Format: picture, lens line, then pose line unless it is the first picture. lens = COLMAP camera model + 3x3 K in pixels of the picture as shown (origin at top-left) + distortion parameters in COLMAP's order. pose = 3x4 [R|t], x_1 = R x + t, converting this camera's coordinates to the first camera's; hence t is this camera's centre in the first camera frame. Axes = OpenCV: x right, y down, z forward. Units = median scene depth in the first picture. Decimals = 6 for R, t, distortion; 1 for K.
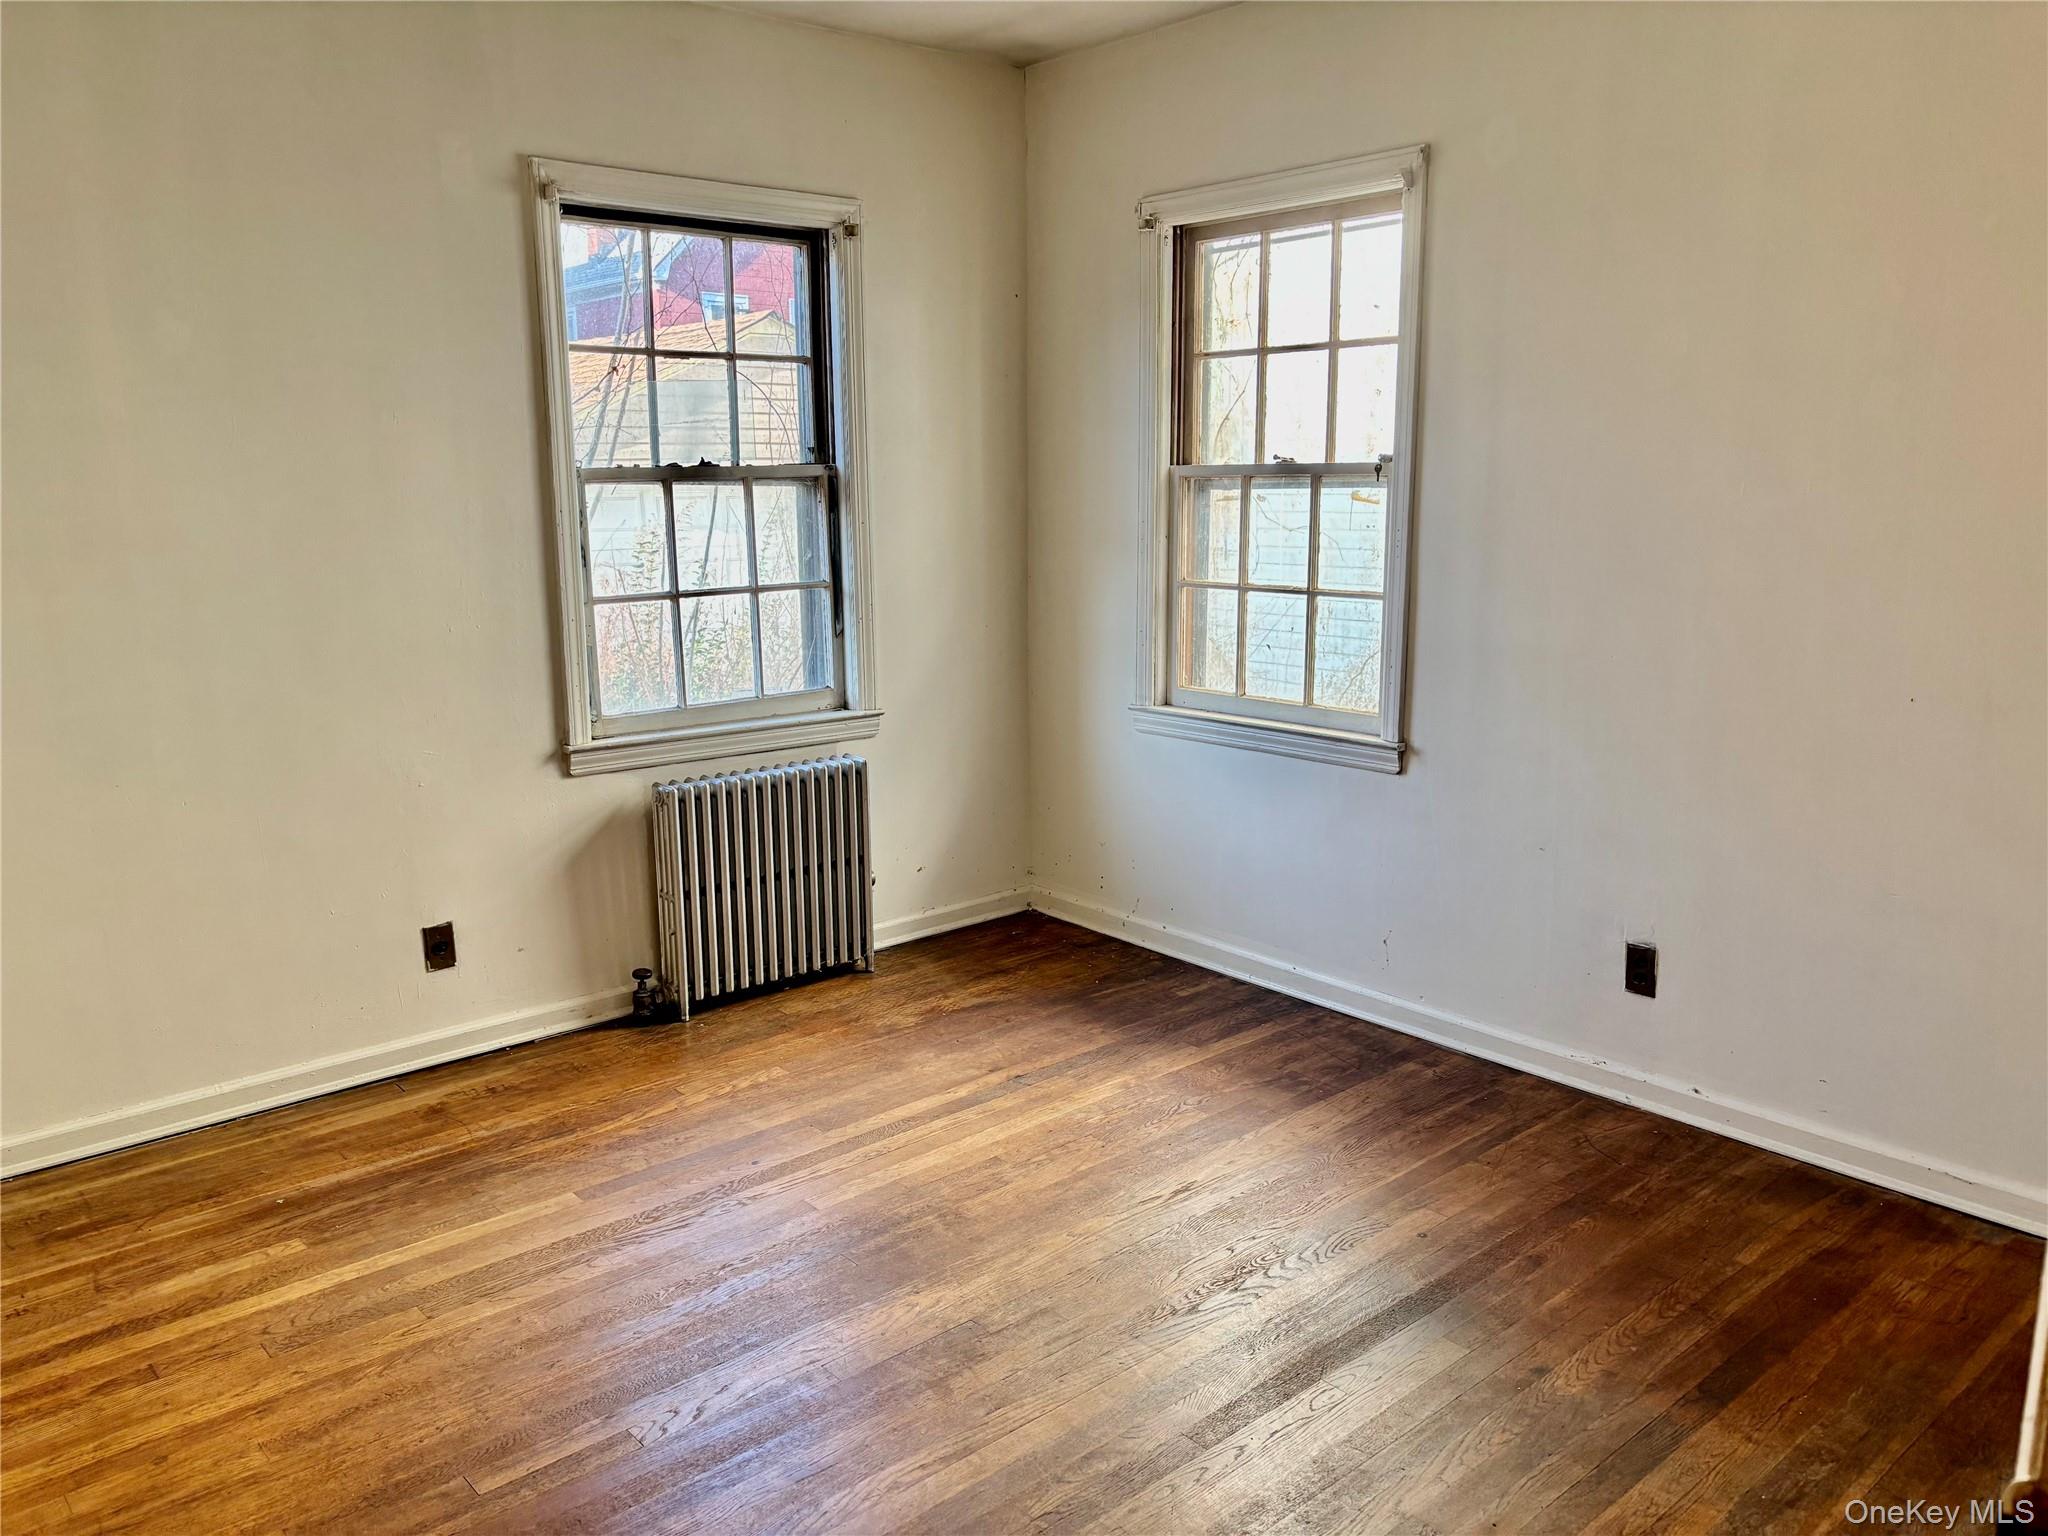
lens RADIAL K [[1545.8, 0, 1027.7], [0, 1545.8, 775.0], [0, 0, 1]] dist [0.001833, -0.000359]
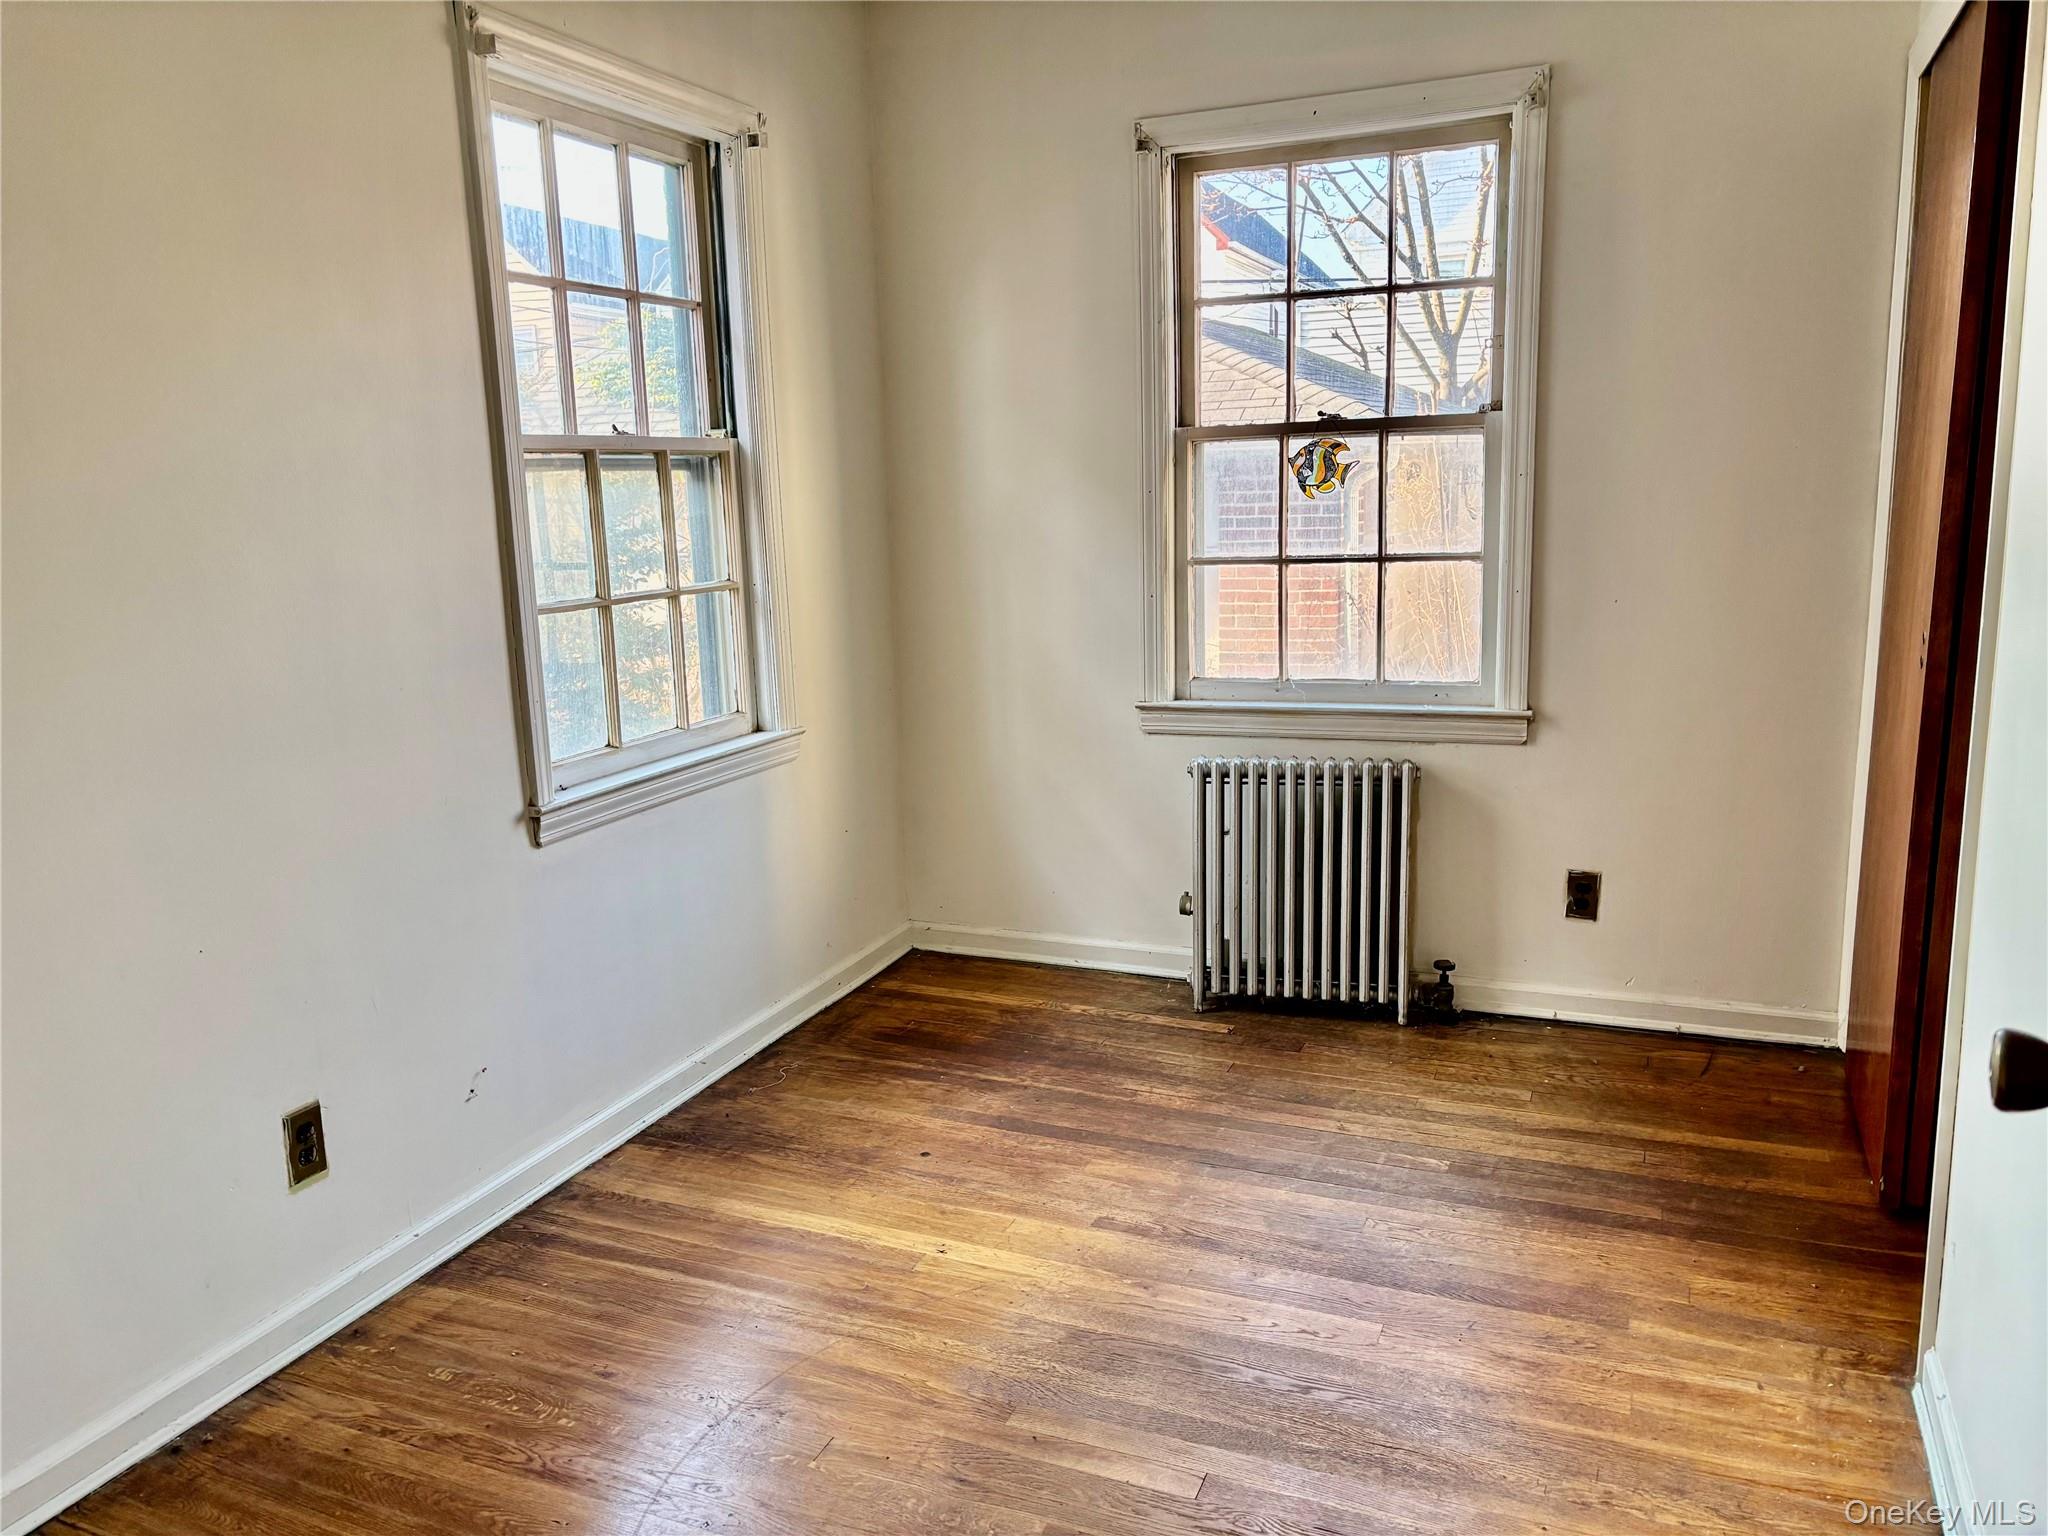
lens RADIAL K [[1545.8, 0, 1027.7], [0, 1545.8, 775.0], [0, 0, 1]] dist [0.001833, -0.000359]
pose [[0.921411, -0.092795, 0.377348, -0.357470], [0.094568, 0.995422, 0.013871, -0.021418], [-0.376907, 0.022904, 0.925968, 0.220371]]
